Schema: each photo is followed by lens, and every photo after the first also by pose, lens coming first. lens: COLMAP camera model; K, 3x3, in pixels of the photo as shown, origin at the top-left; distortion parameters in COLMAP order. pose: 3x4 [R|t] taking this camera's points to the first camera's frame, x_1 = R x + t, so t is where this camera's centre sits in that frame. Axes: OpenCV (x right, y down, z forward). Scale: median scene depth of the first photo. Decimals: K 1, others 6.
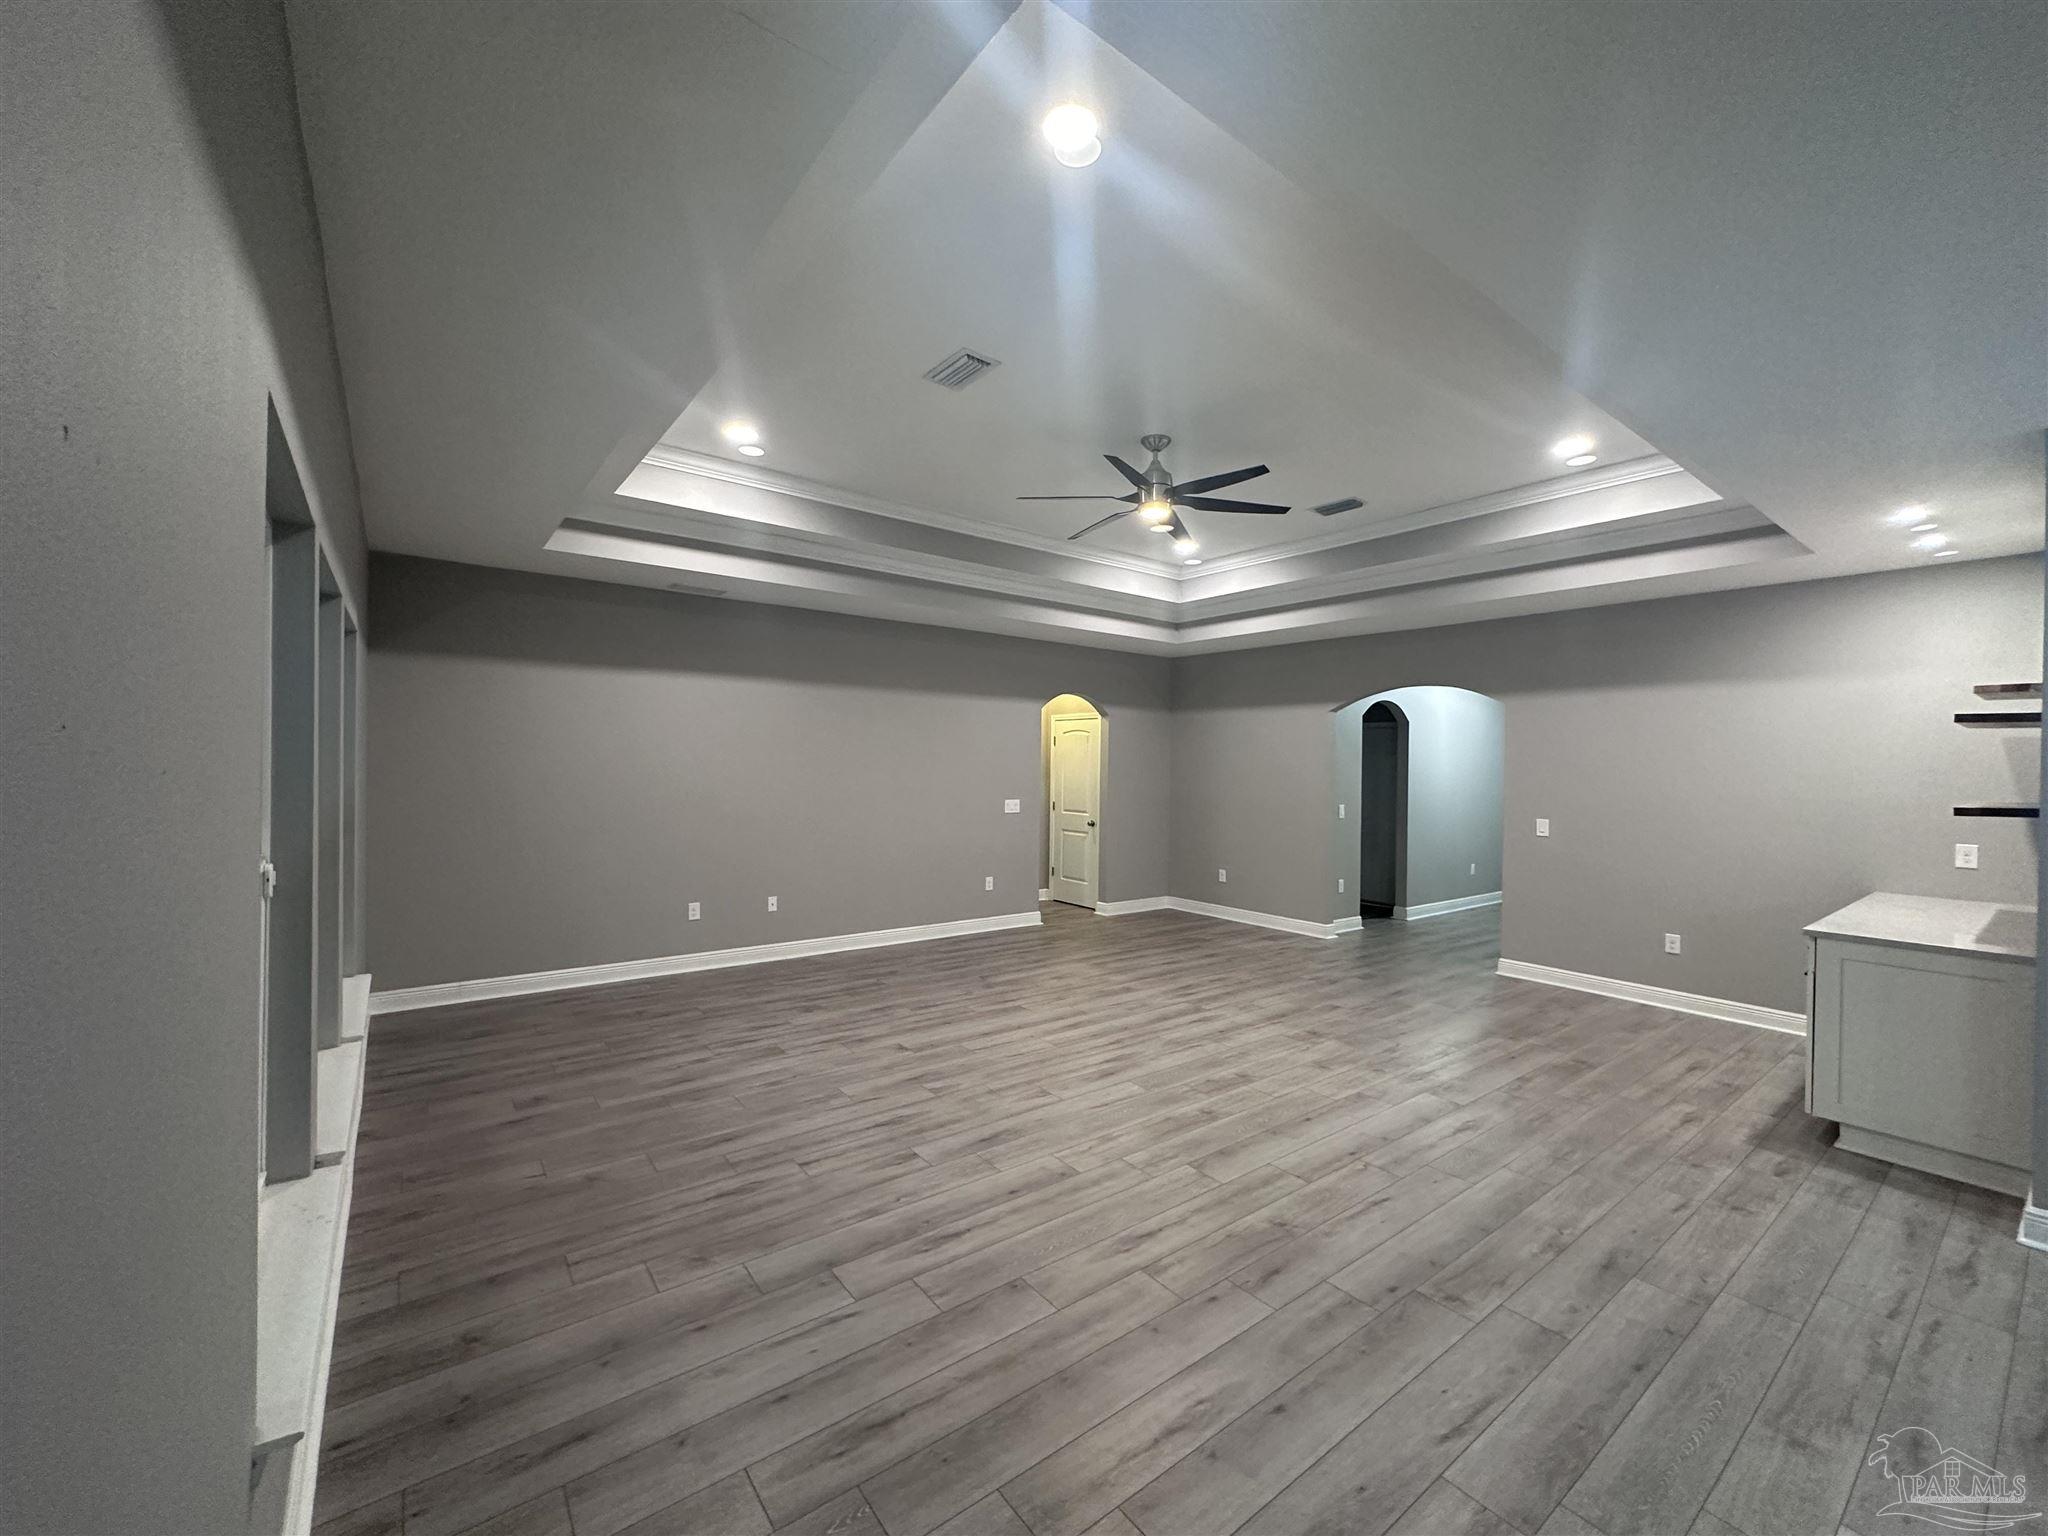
lens RADIAL K [[819.7, 0, 1021.2], [0, 819.7, 767.4], [0, 0, 1]] dist [-0.002705, 0.000750]
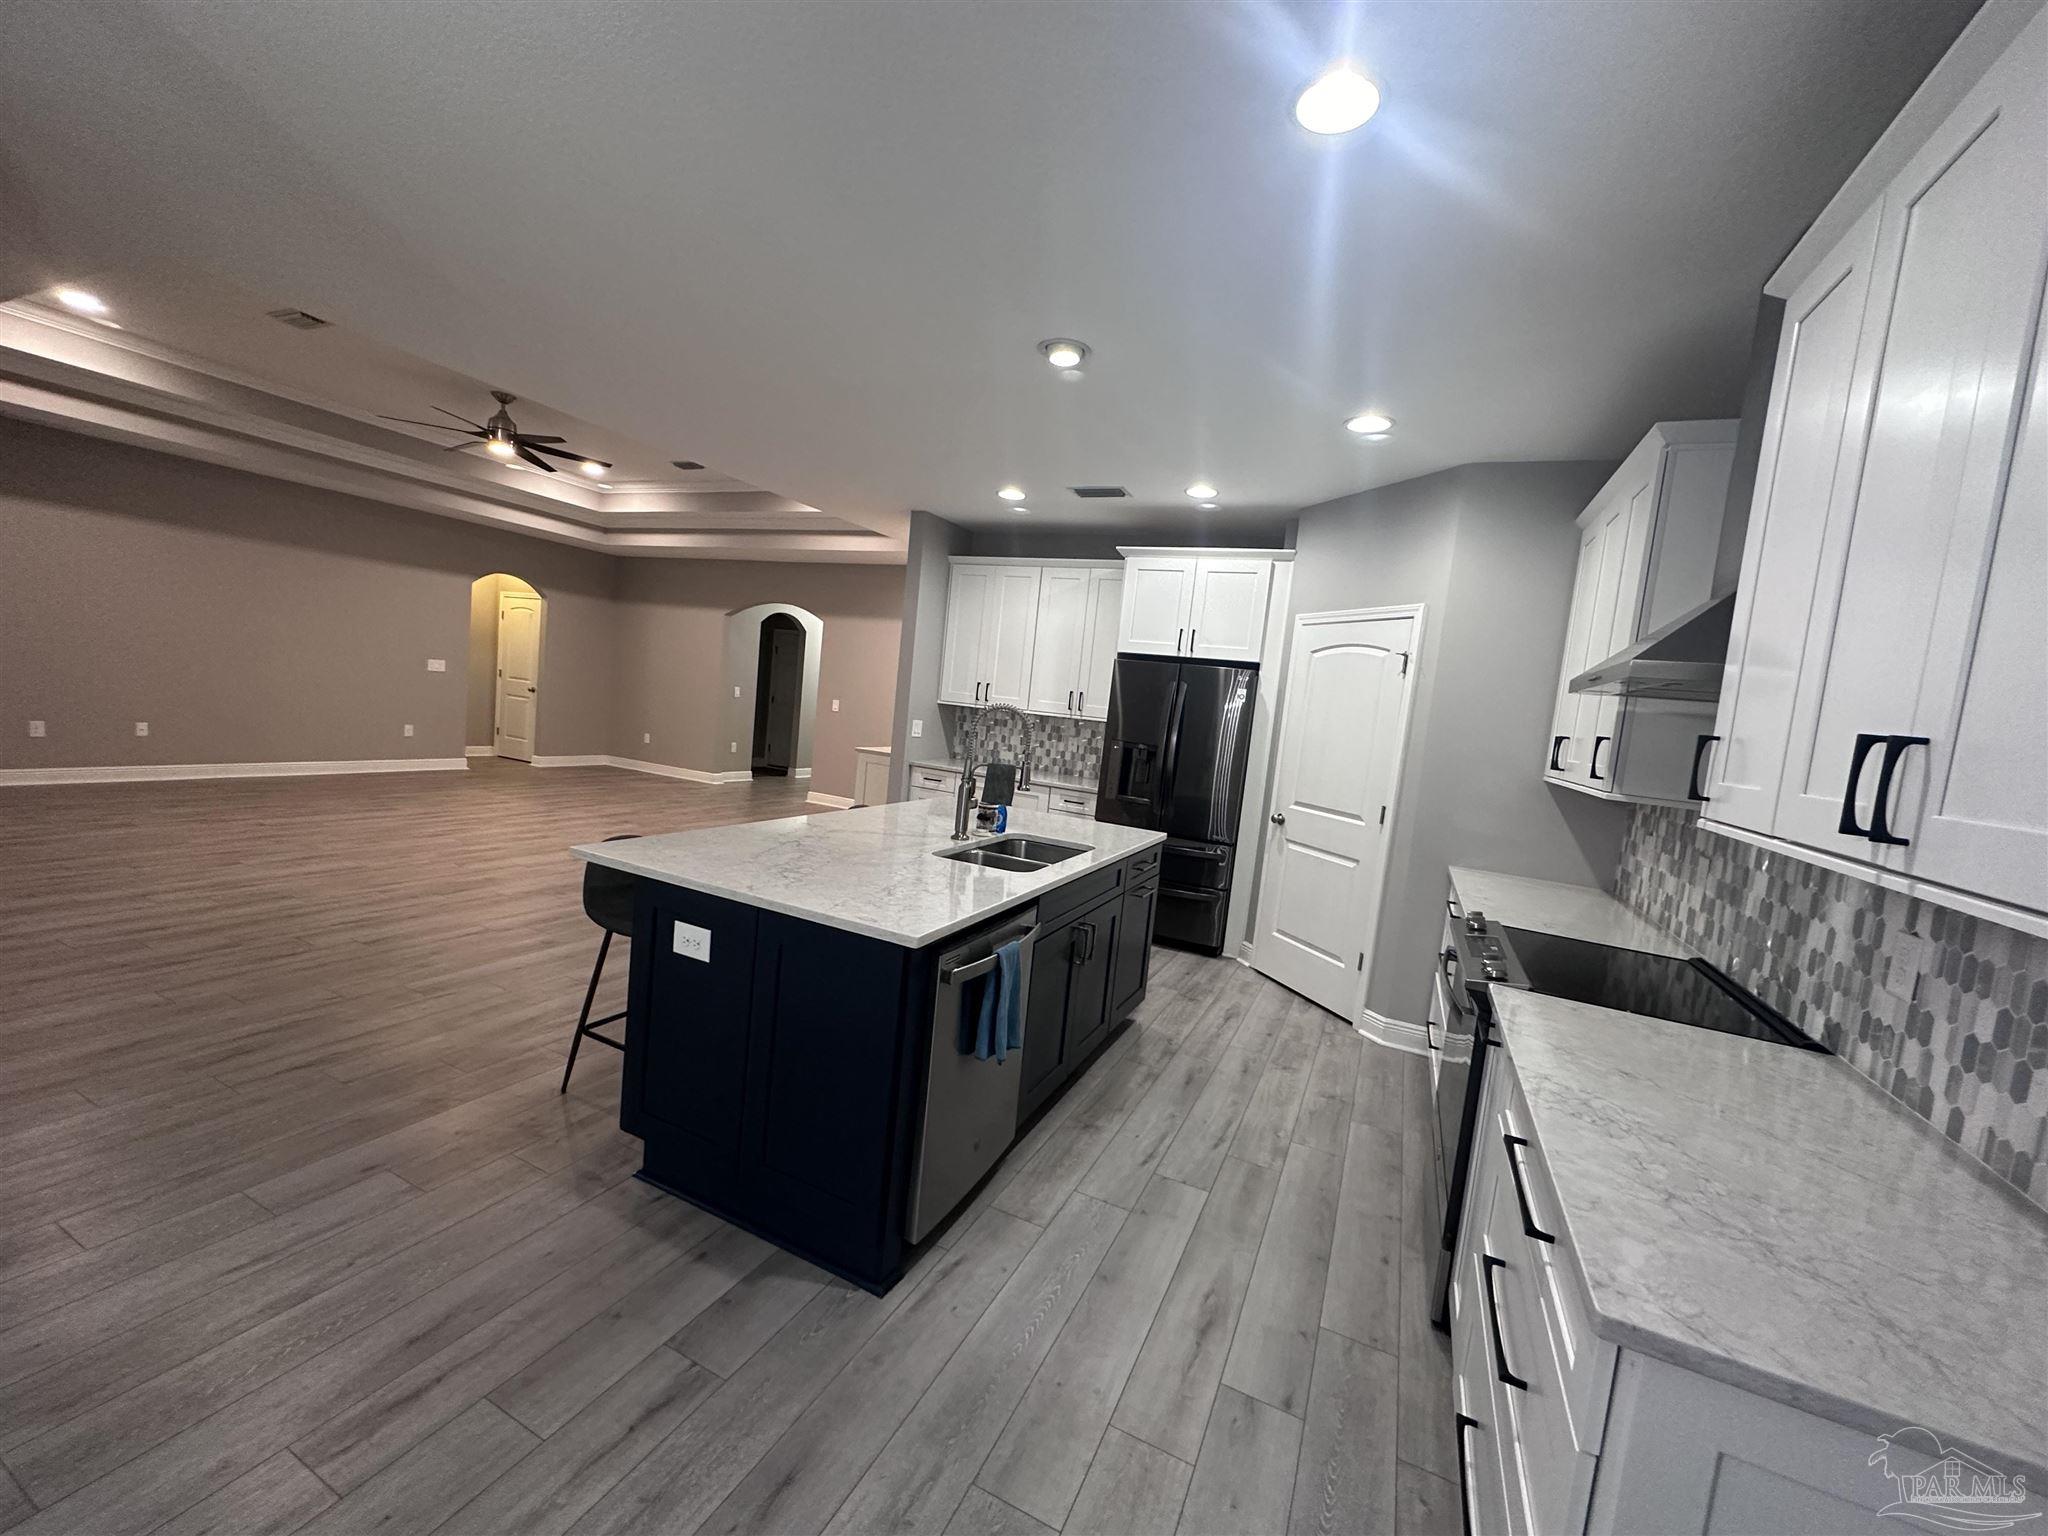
lens RADIAL K [[819.7, 0, 1021.2], [0, 819.7, 767.4], [0, 0, 1]] dist [-0.002705, 0.000750]
pose [[0.883435, 0.032858, 0.467401, 0.344076], [-0.084595, 0.992330, 0.090133, 0.030551], [-0.460855, -0.119166, 0.879439, -0.773884]]
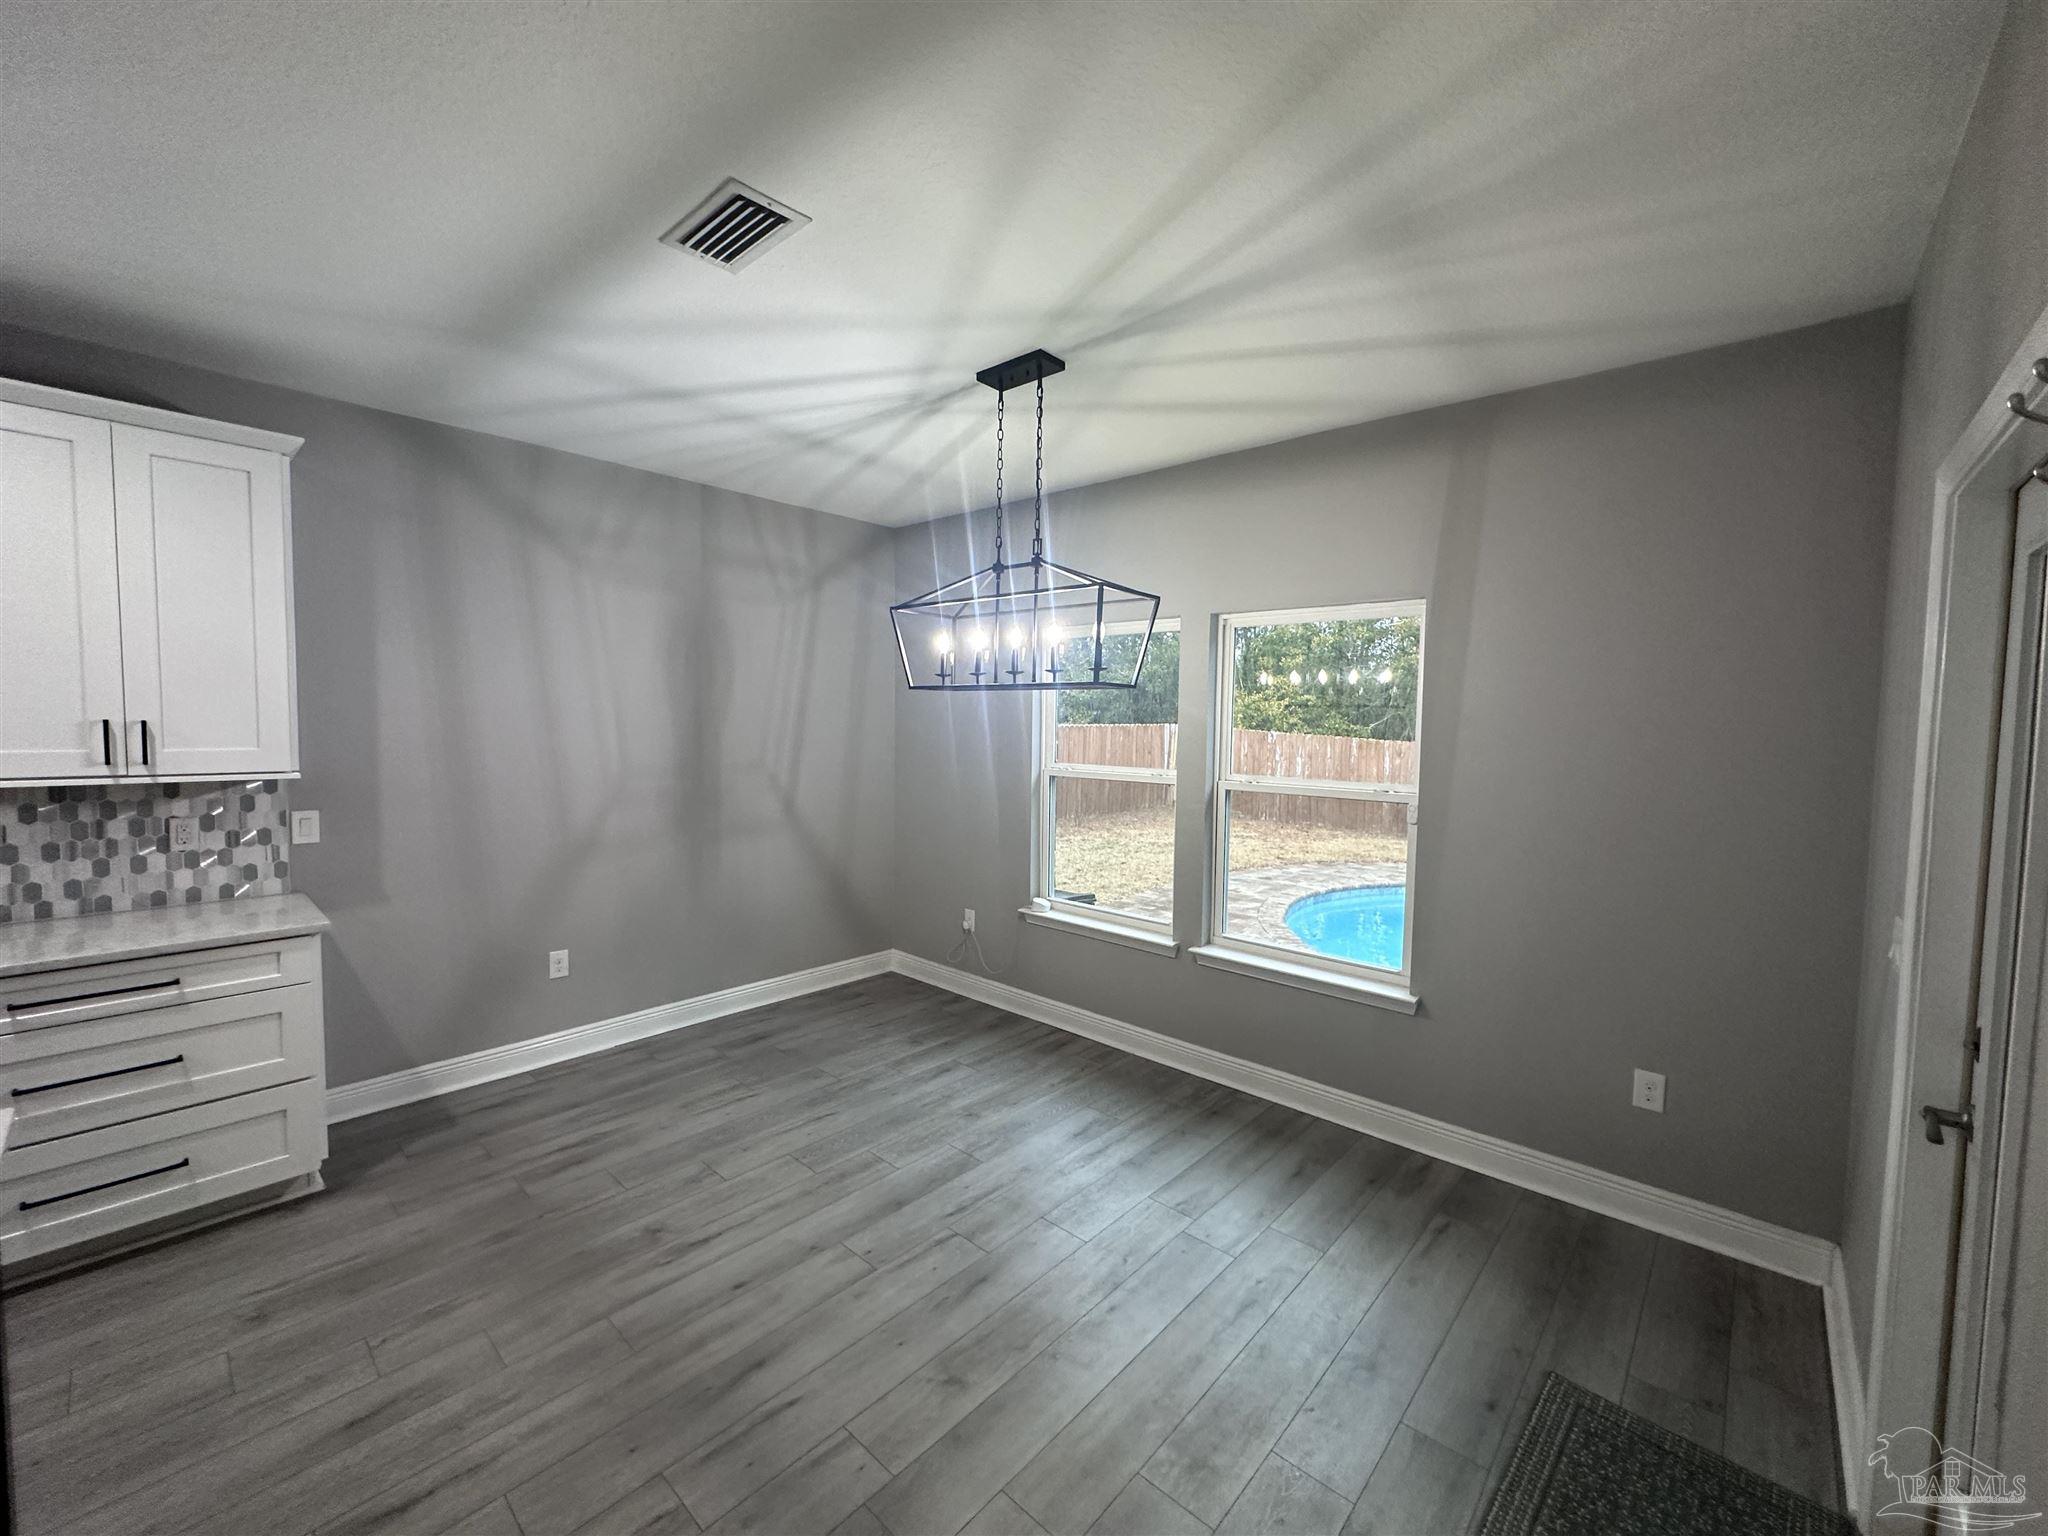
lens RADIAL K [[819.7, 0, 1021.2], [0, 819.7, 767.4], [0, 0, 1]] dist [-0.002705, 0.000750]
pose [[-0.982114, -0.022467, -0.186942, 0.166130], [-0.034525, 0.997510, 0.061498, -0.004552], [0.185095, 0.066852, -0.980444, 0.050375]]
